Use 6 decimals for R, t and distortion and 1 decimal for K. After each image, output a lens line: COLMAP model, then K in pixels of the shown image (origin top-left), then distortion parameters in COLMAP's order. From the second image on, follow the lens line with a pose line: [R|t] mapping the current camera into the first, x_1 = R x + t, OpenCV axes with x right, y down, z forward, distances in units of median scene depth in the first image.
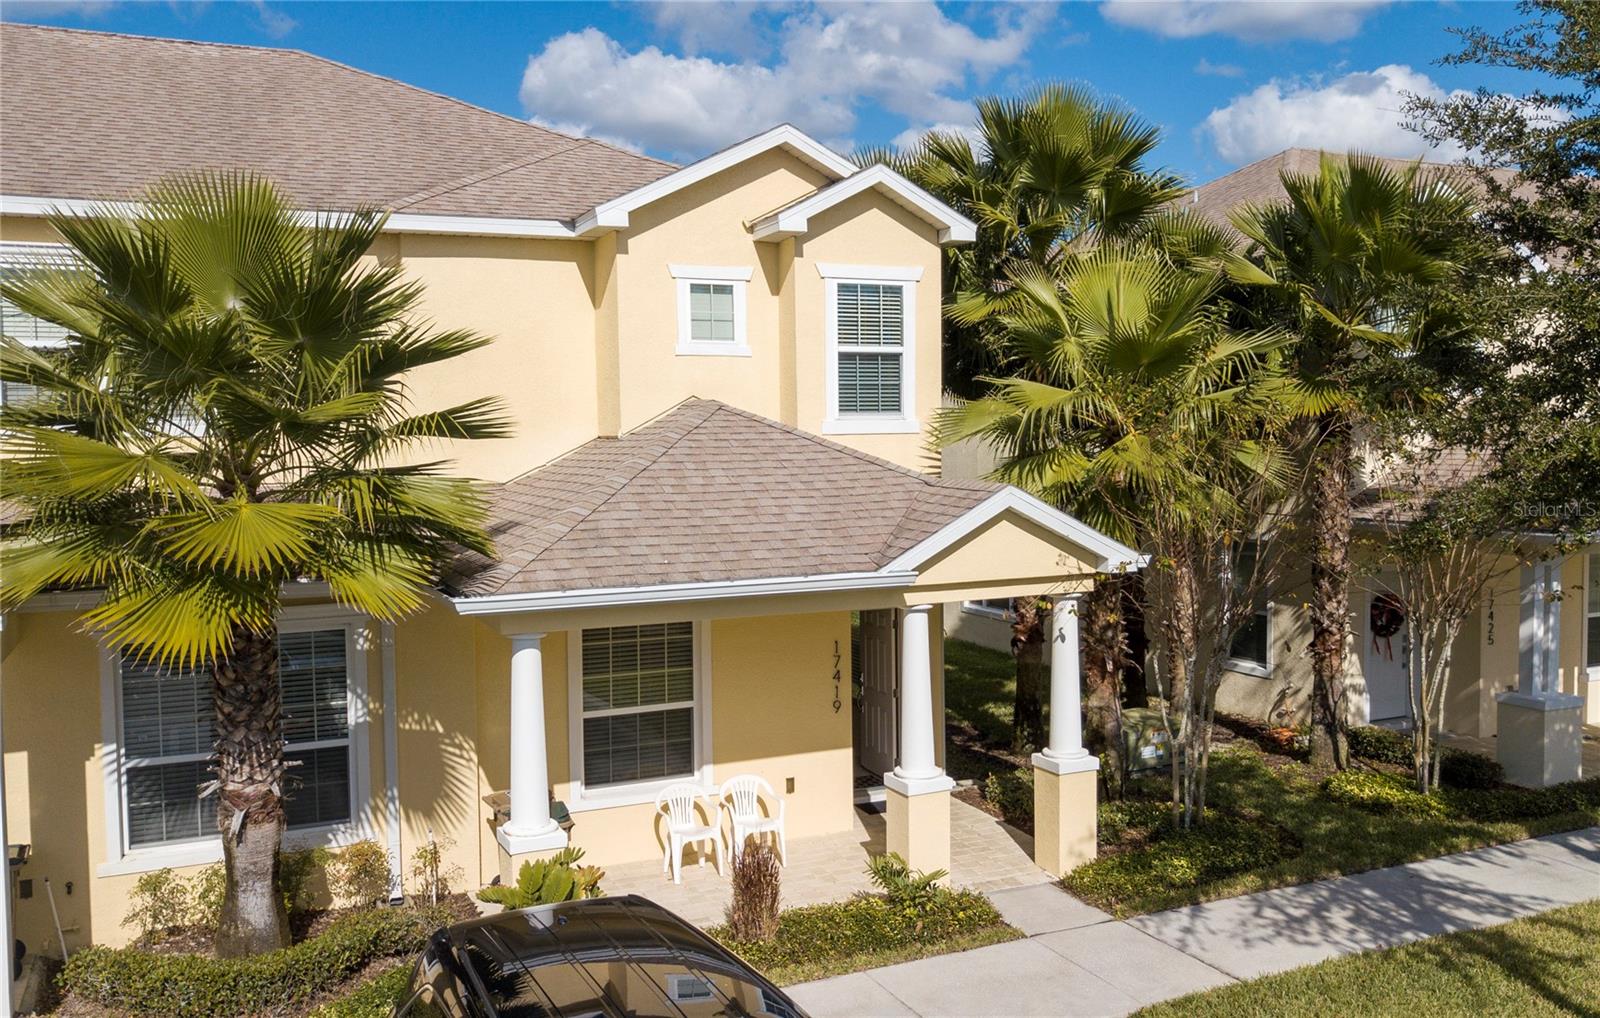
lens RADIAL K [[1352.7, 0, 800.0], [0, 1352.7, 509.0], [0, 0, 1]] dist [0.027256, -0.053831]
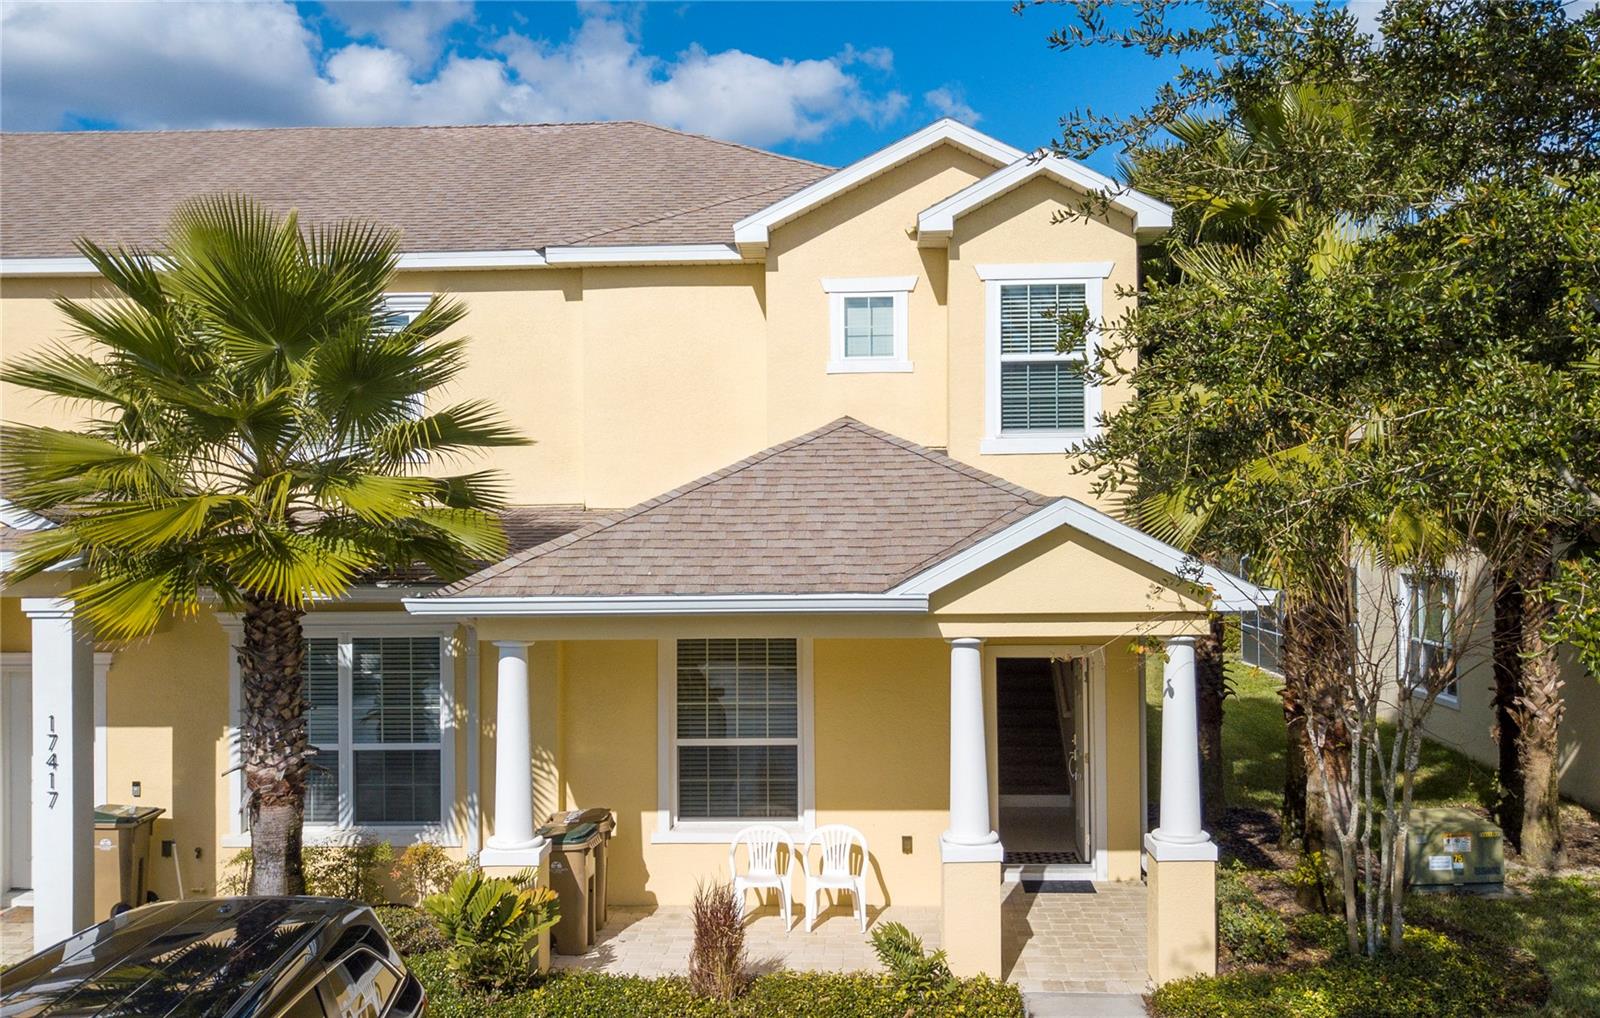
lens RADIAL K [[1352.7, 0, 800.0], [0, 1352.7, 509.0], [0, 0, 1]] dist [0.027256, -0.053831]
pose [[0.894816, 0.000767, -0.446435, 0.329899], [-0.025636, 0.998437, -0.049668, 0.030113], [0.445699, 0.055888, 0.893436, 0.160165]]
